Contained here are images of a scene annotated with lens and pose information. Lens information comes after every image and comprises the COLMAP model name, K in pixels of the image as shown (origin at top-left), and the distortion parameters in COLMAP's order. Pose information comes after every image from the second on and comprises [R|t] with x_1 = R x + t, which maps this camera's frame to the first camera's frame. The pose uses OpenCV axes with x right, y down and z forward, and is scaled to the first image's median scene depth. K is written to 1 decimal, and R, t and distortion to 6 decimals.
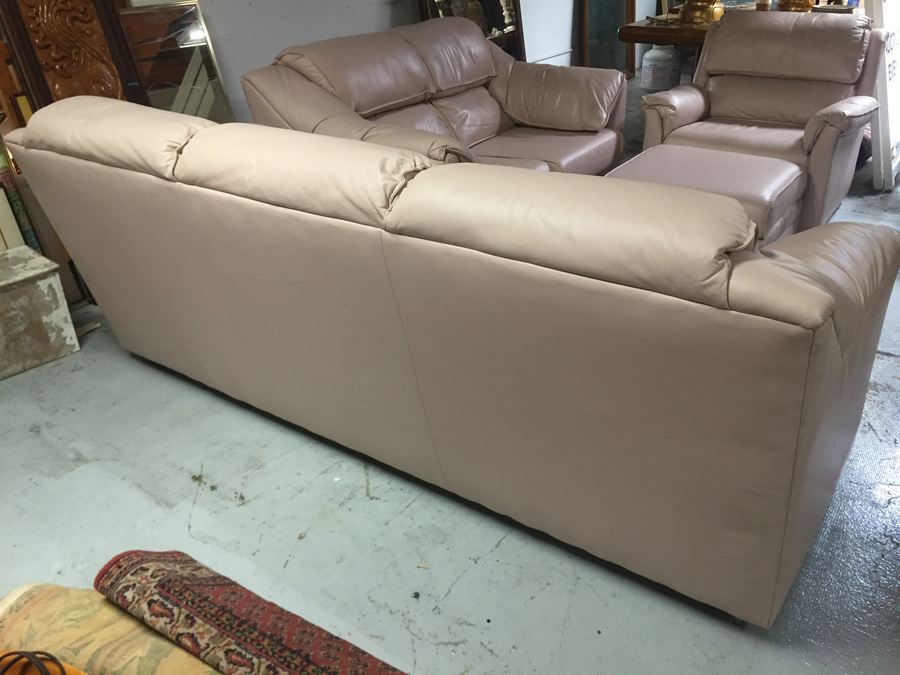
lens RADIAL K [[768.7, 0, 443.5], [0, 768.7, 334.2], [0, 0, 1]] dist [0.092016, -0.134433]
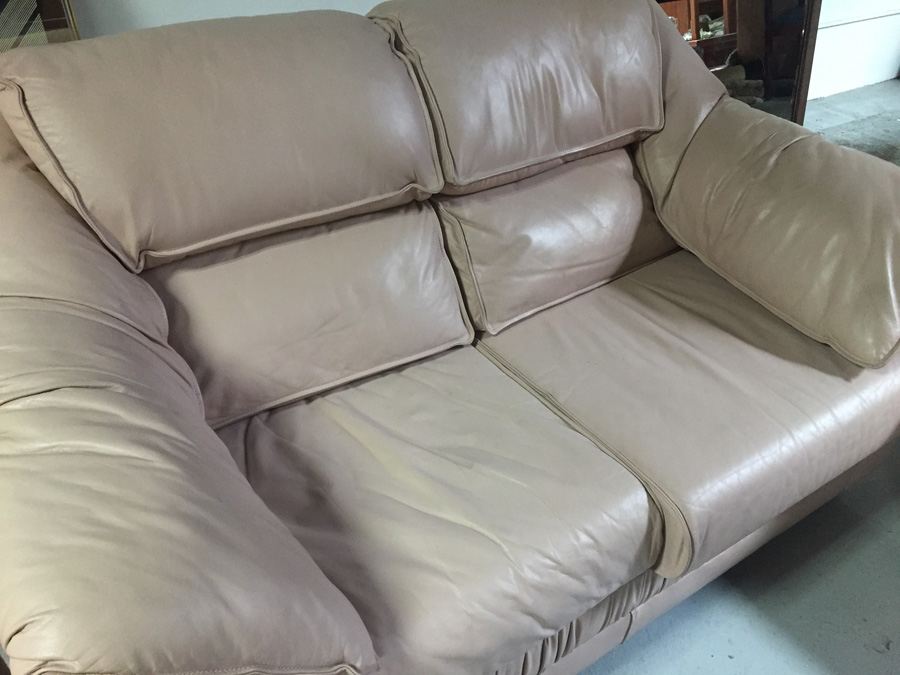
lens RADIAL K [[768.7, 0, 447.5], [0, 768.7, 336.8], [0, 0, 1]] dist [0.092016, -0.134433]
pose [[0.924772, 0.266841, -0.271281, 0.125460], [-0.221295, 0.957099, 0.187059, -0.331075], [0.309558, -0.112954, 0.944148, 0.653675]]
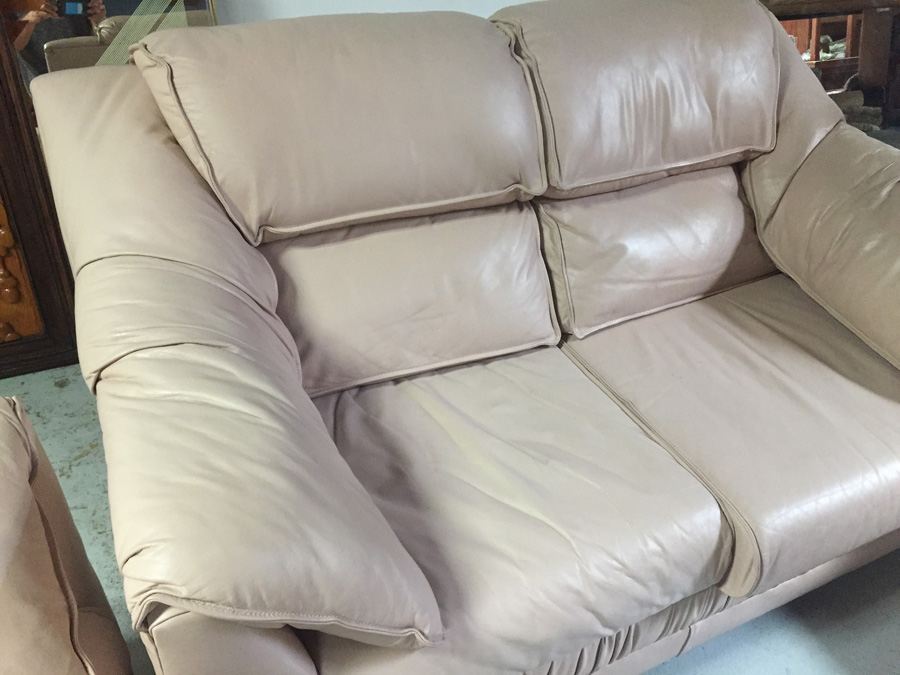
lens RADIAL K [[768.7, 0, 446.5], [0, 768.7, 335.9], [0, 0, 1]] dist [0.092016, -0.134433]
pose [[0.860896, 0.361214, -0.358305, 0.123661], [-0.301224, 0.929411, 0.213210, -0.329478], [0.410027, -0.075622, 0.908933, 0.637962]]
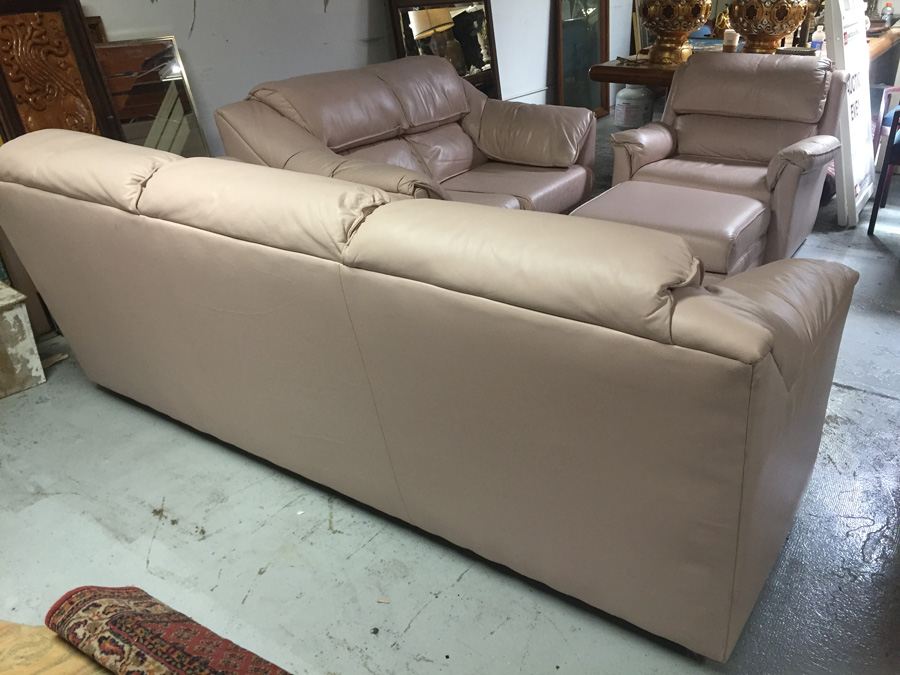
lens RADIAL K [[768.7, 0, 443.8], [0, 768.7, 333.3], [0, 0, 1]] dist [0.092016, -0.134433]
pose [[0.999750, 0.003359, 0.022087, 0.015691], [-0.002444, 0.999141, -0.041363, -0.001154], [-0.022207, 0.041298, 0.998900, -0.004591]]
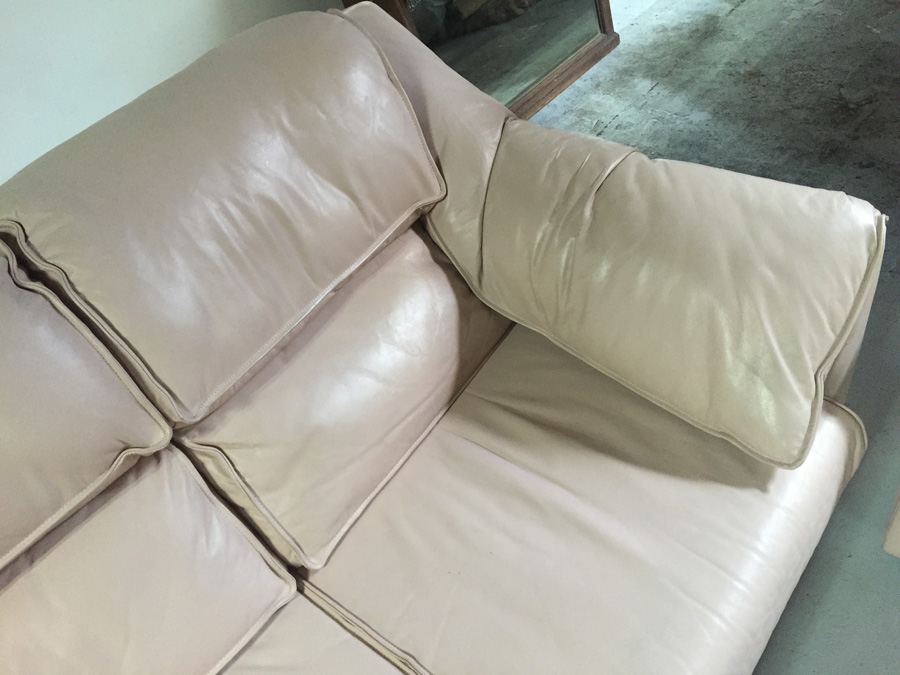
lens RADIAL K [[768.7, 0, 449.0], [0, 768.7, 338.5], [0, 0, 1]] dist [0.092016, -0.134433]
pose [[0.986956, -0.045476, -0.154431, 0.139337], [0.089406, 0.952575, 0.290874, -0.439540], [0.133879, -0.300887, 0.944216, 0.800581]]
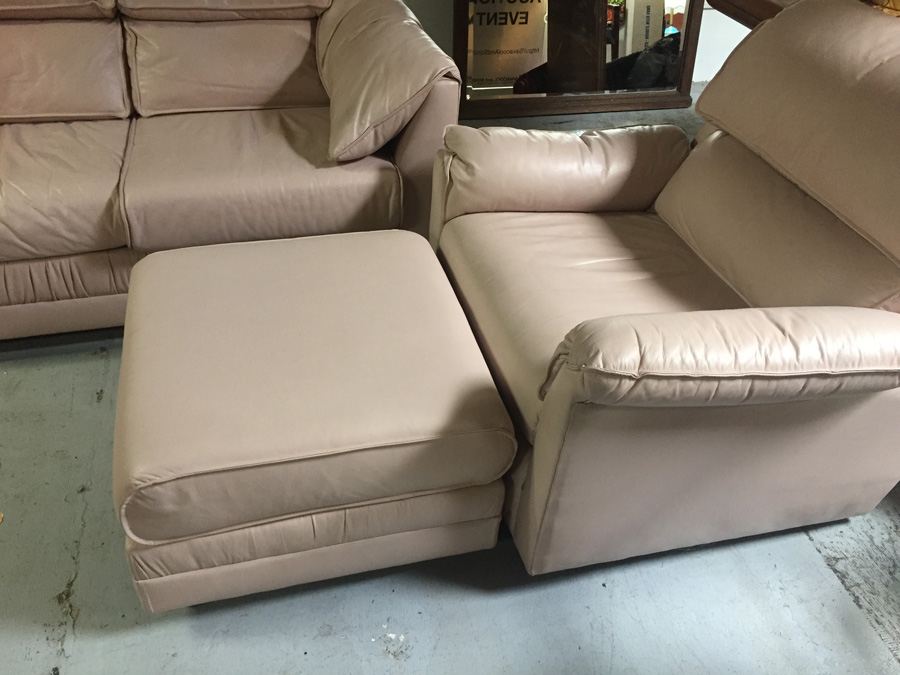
lens RADIAL K [[768.7, 0, 449.8], [0, 768.7, 336.6], [0, 0, 1]] dist [0.092016, -0.134433]
pose [[0.759255, 0.443127, -0.476623, 0.616558], [-0.362767, 0.896213, 0.255347, -0.350232], [0.540307, -0.020970, 0.841206, 0.660747]]
